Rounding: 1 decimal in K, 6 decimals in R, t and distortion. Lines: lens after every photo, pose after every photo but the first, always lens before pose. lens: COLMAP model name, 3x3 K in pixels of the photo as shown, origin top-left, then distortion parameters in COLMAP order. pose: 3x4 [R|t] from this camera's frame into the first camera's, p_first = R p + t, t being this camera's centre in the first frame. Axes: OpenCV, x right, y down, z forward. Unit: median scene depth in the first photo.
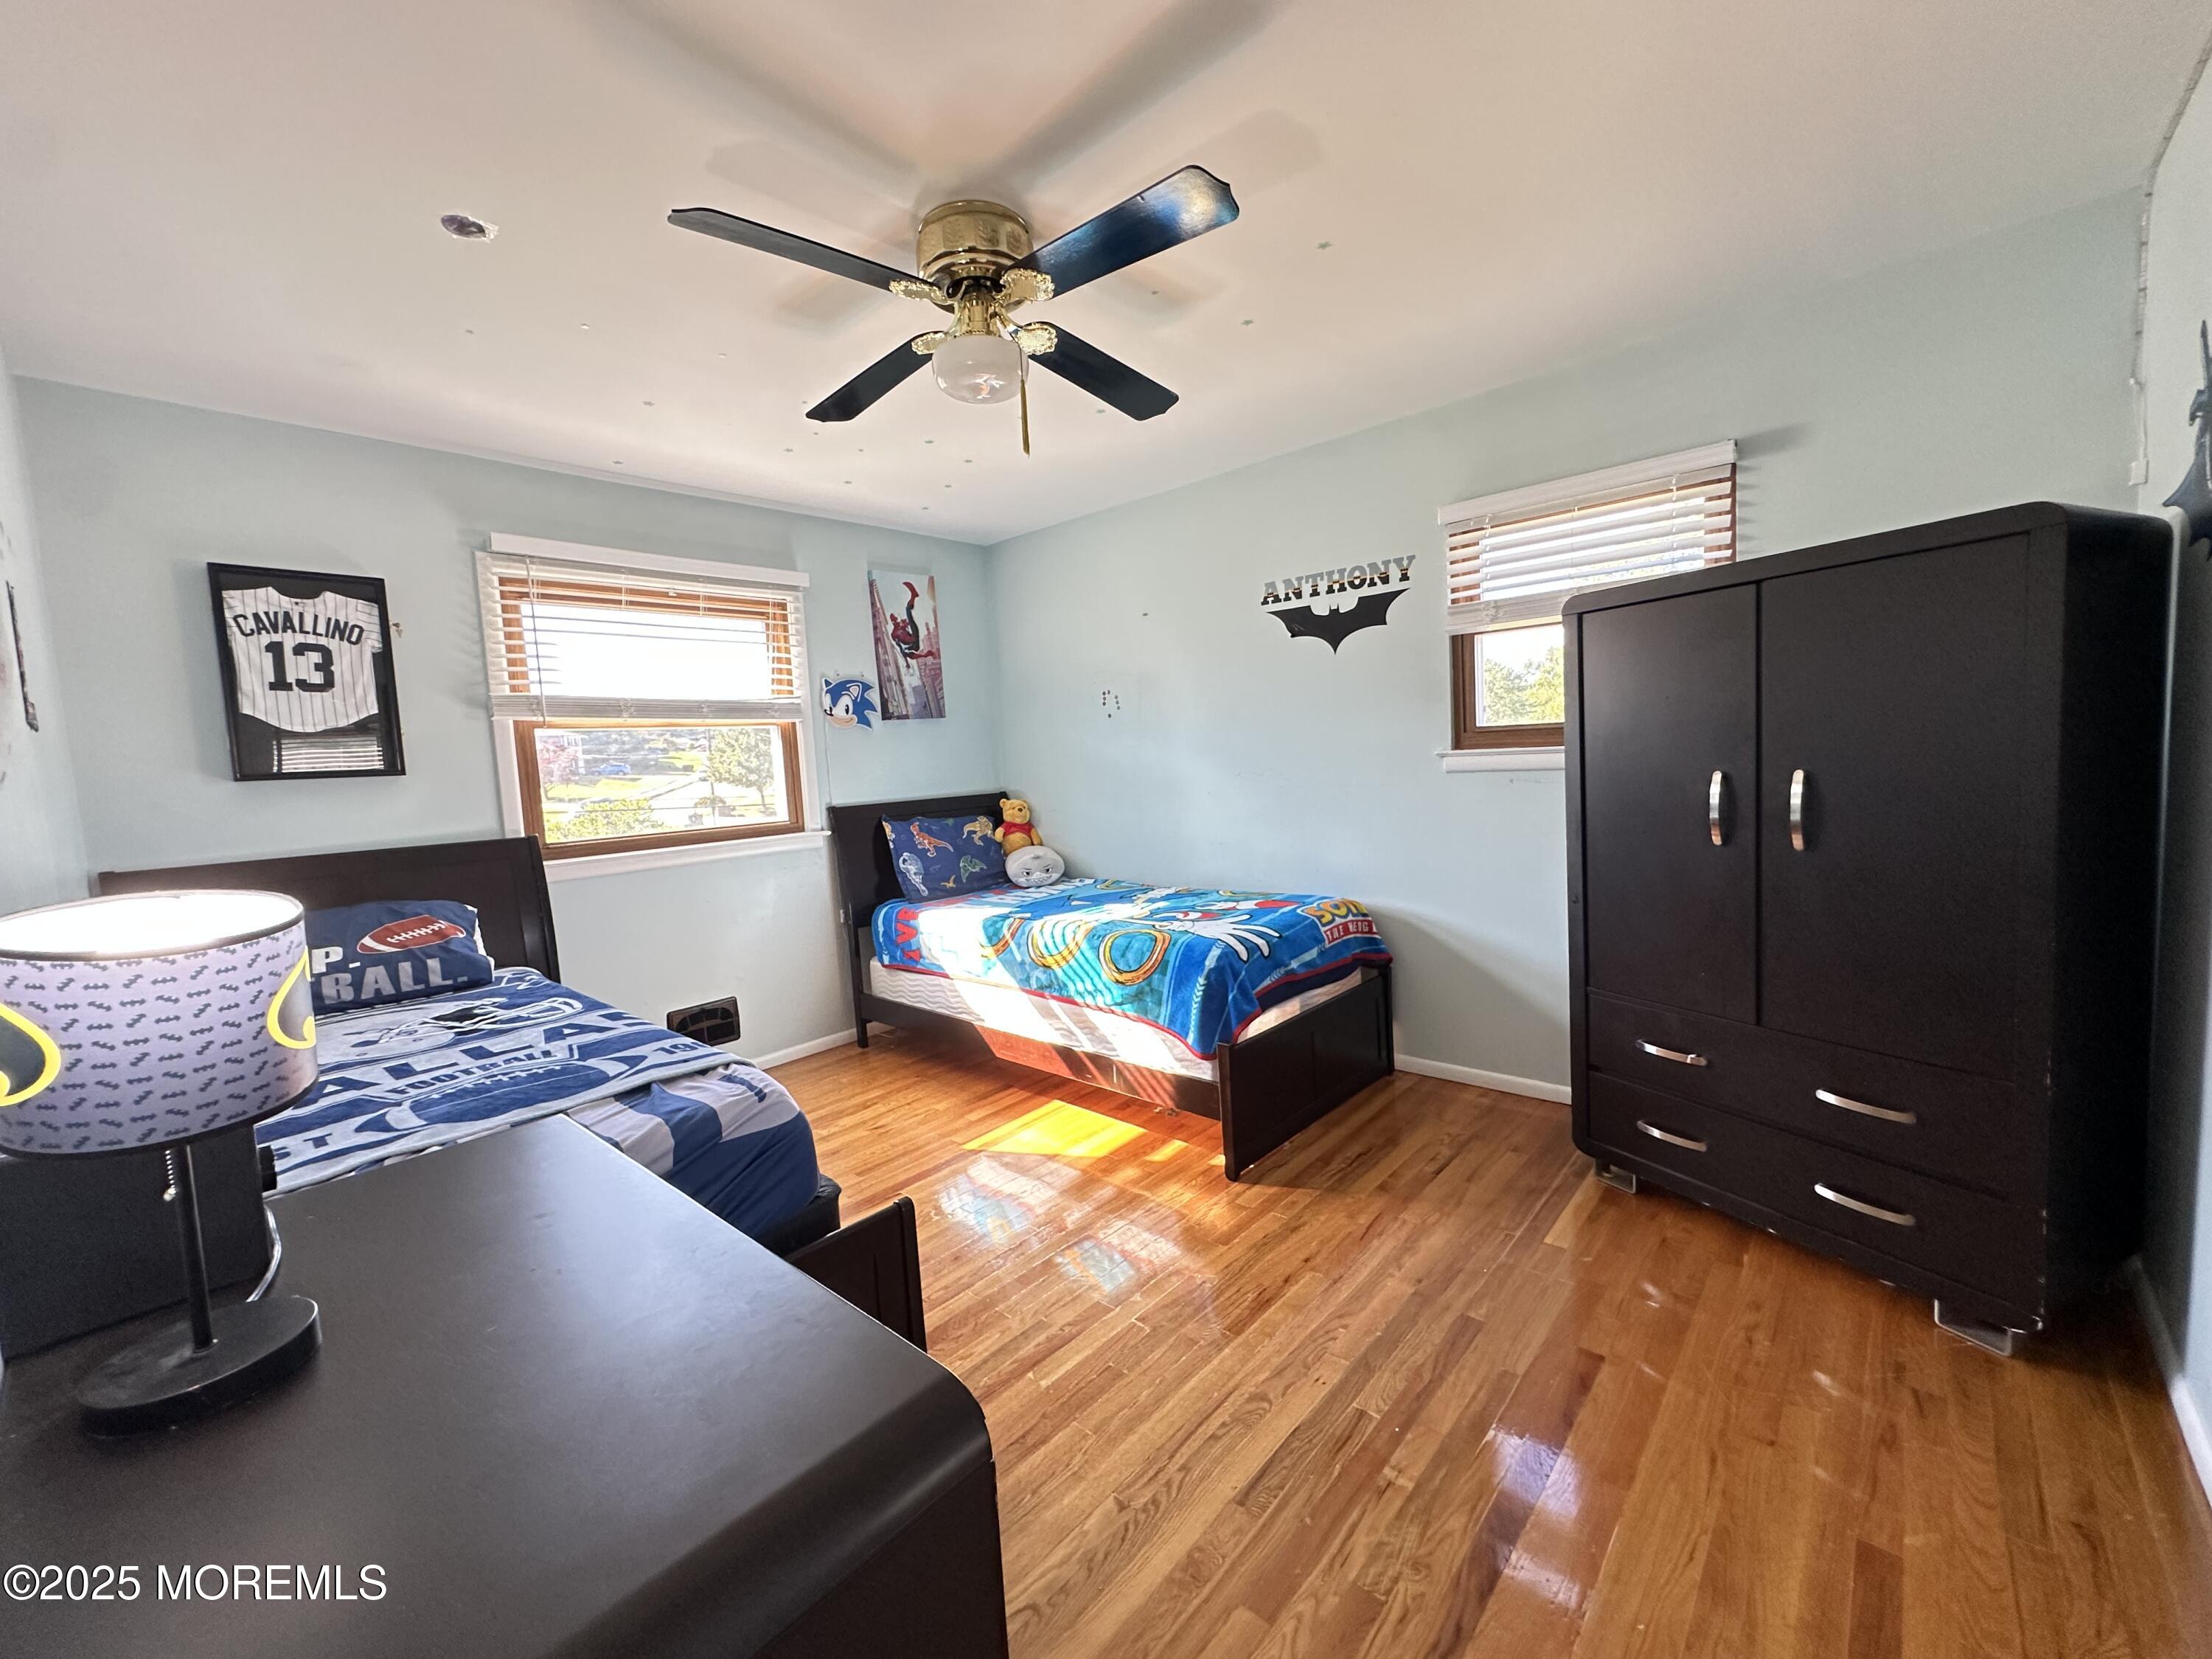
lens RADIAL K [[885.2, 0, 1108.5], [0, 885.2, 827.0], [0, 0, 1]] dist [-0.008893, 0.001476]
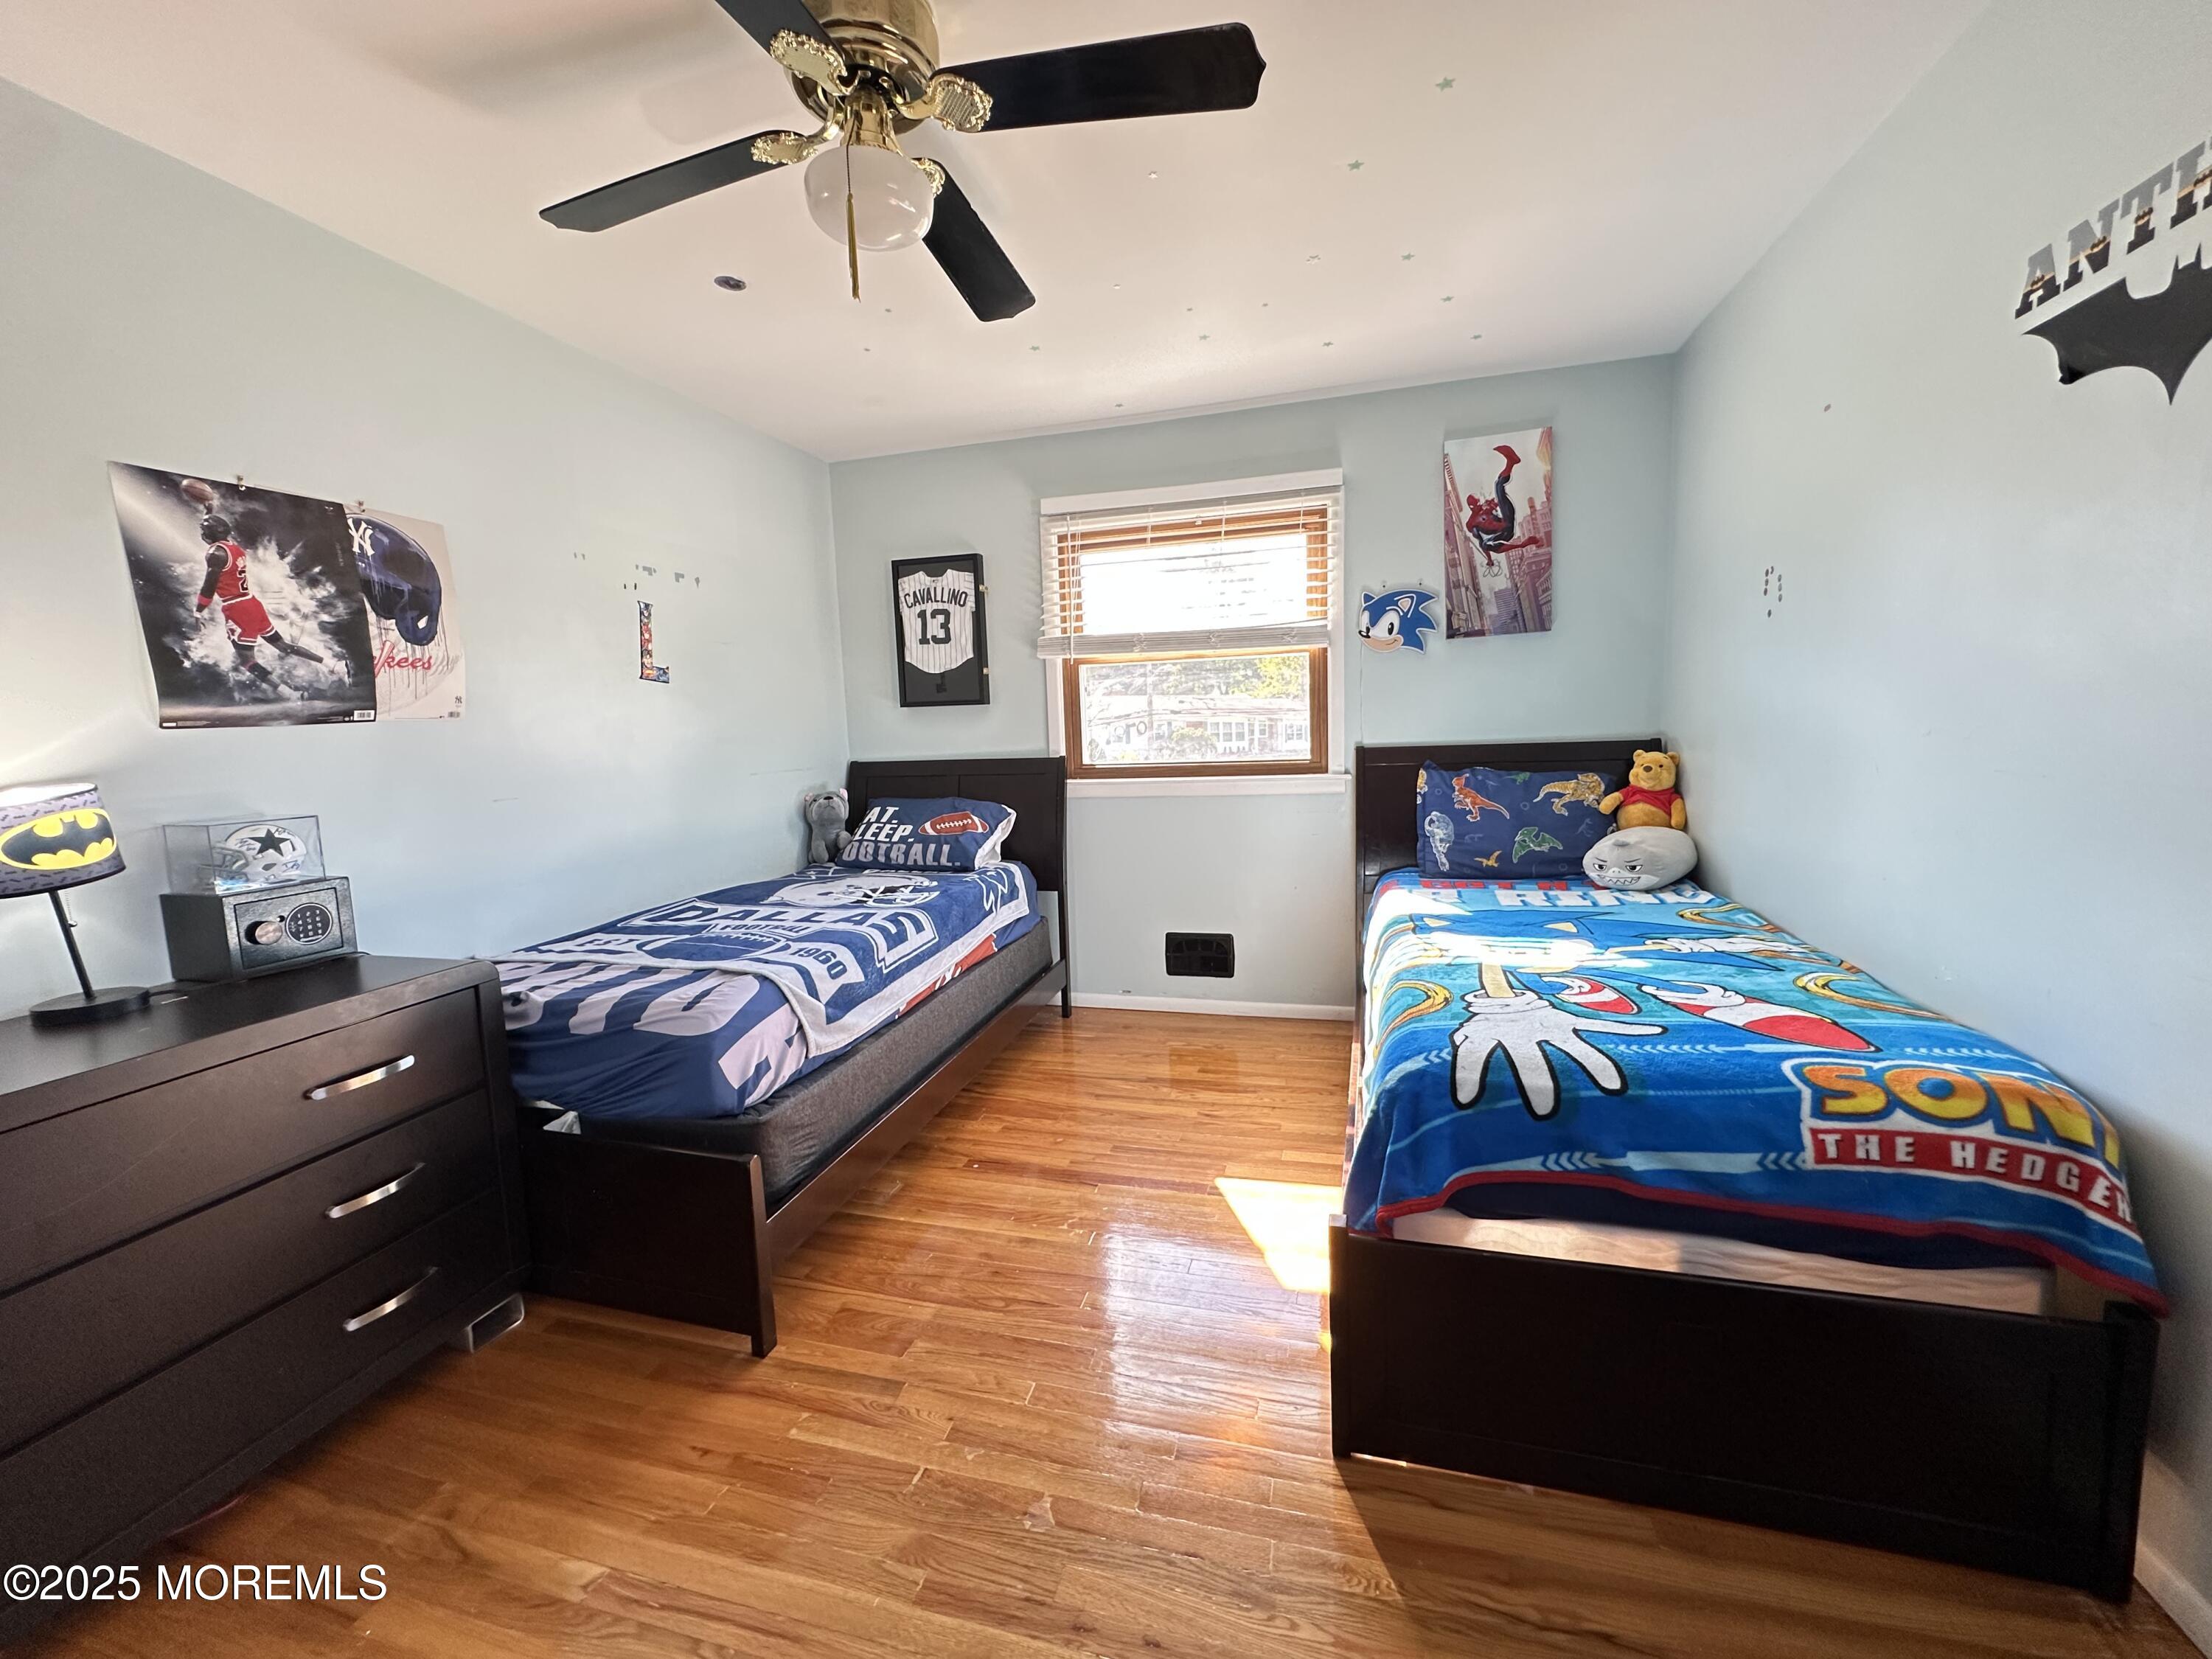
lens RADIAL K [[885.2, 0, 1108.4], [0, 885.2, 827.8], [0, 0, 1]] dist [-0.008893, 0.001476]
pose [[0.446209, 0.144059, -0.883258, 0.383163], [-0.059161, 0.989548, 0.131508, -0.048715], [0.892971, -0.006426, 0.450068, 0.454391]]
